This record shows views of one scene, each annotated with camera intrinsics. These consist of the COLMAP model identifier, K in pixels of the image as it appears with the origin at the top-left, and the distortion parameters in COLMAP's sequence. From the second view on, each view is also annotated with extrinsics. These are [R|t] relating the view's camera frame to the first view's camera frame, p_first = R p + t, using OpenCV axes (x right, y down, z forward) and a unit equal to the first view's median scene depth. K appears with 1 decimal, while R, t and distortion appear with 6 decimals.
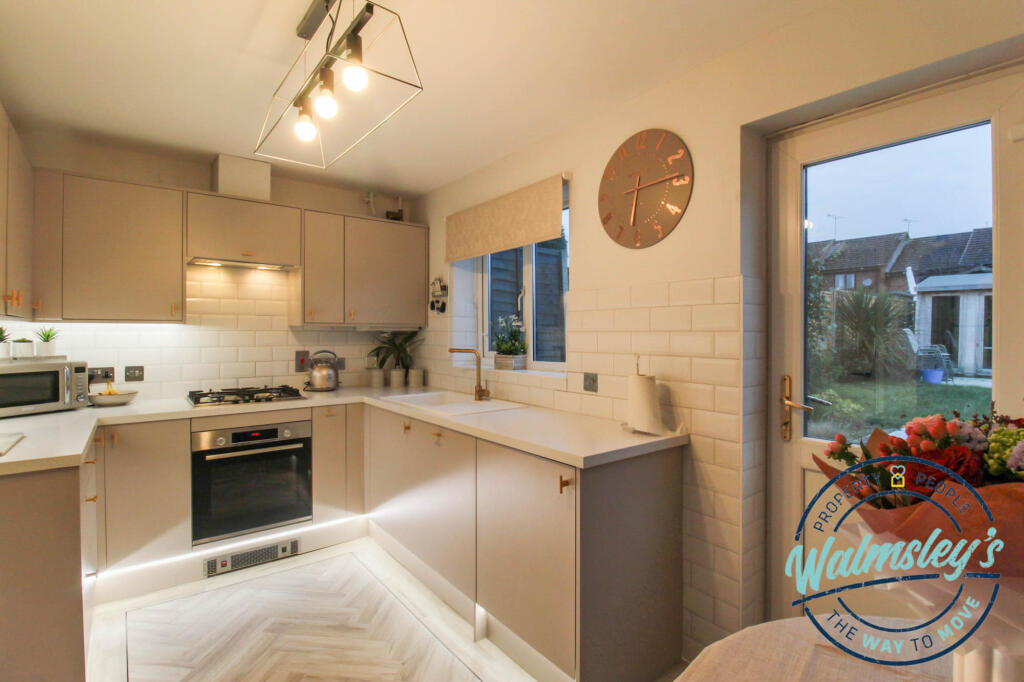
lens RADIAL K [[489.1, 0, 517.4], [0, 489.1, 333.4], [0, 0, 1]] dist [0.002042, -0.010991]
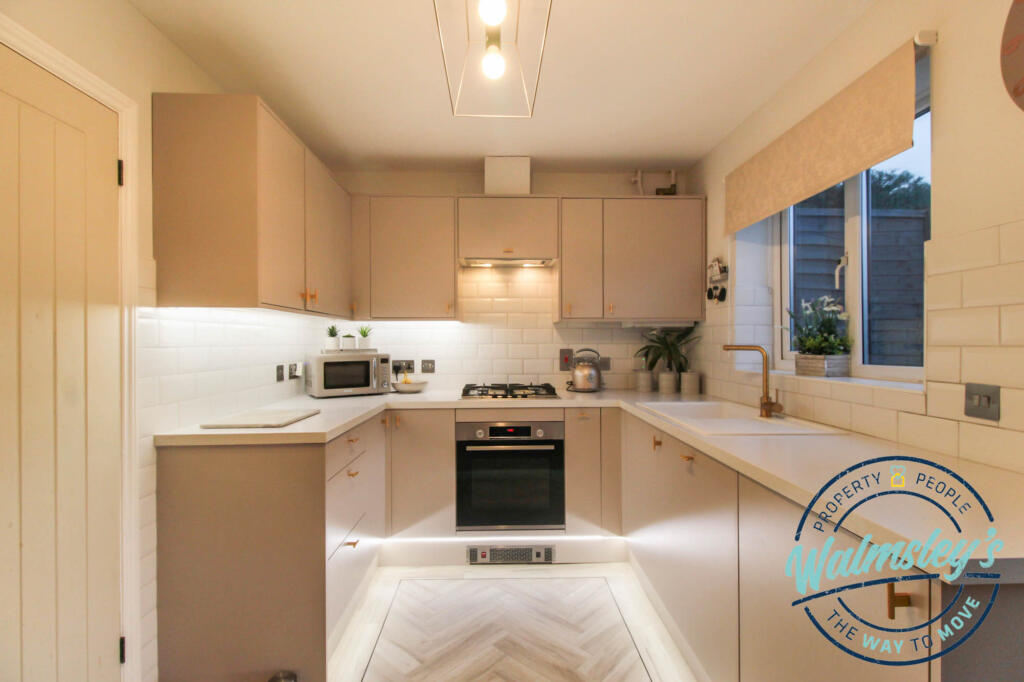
lens RADIAL K [[477.9, 0, 512.8], [0, 477.9, 343.5], [0, 0, 1]] dist [0.026662, -0.016899]
pose [[0.805695, -0.000459, -0.592330, 0.038483], [0.002326, 0.999994, 0.002389, 0.026474], [0.592326, -0.003302, 0.805692, 0.210481]]
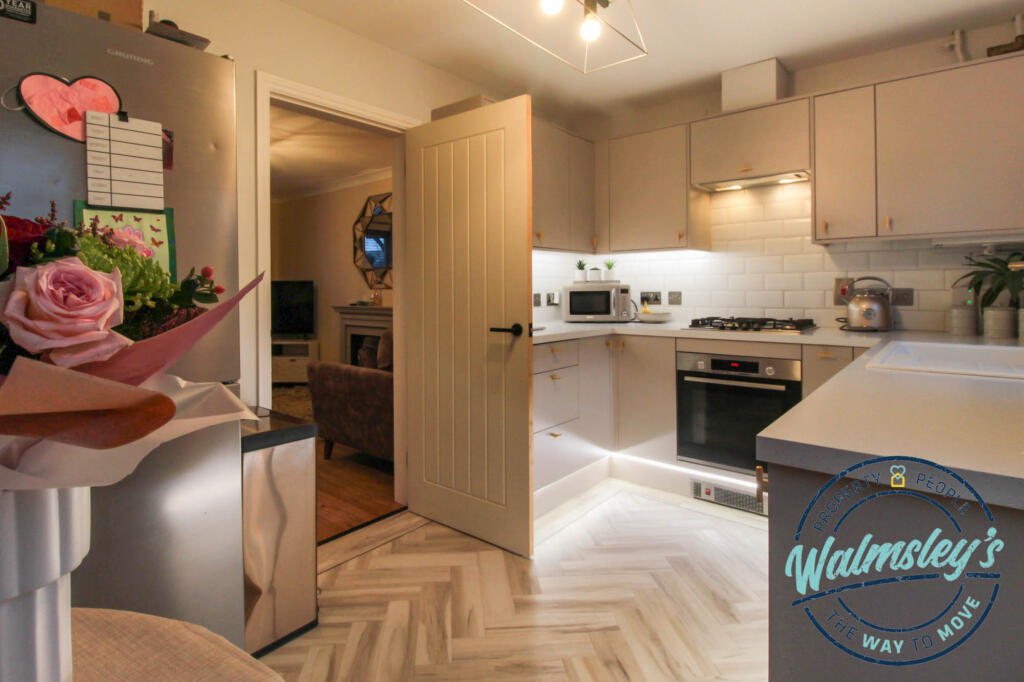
lens RADIAL K [[516.5, 0, 484.0], [0, 516.5, 294.1], [0, 0, 1]] dist [-0.000463, -0.014725]
pose [[0.179428, 0.007301, -0.983744, 0.304857], [0.006001, 0.999946, 0.008516, 0.059272], [0.983753, -0.007431, 0.179375, 0.344873]]
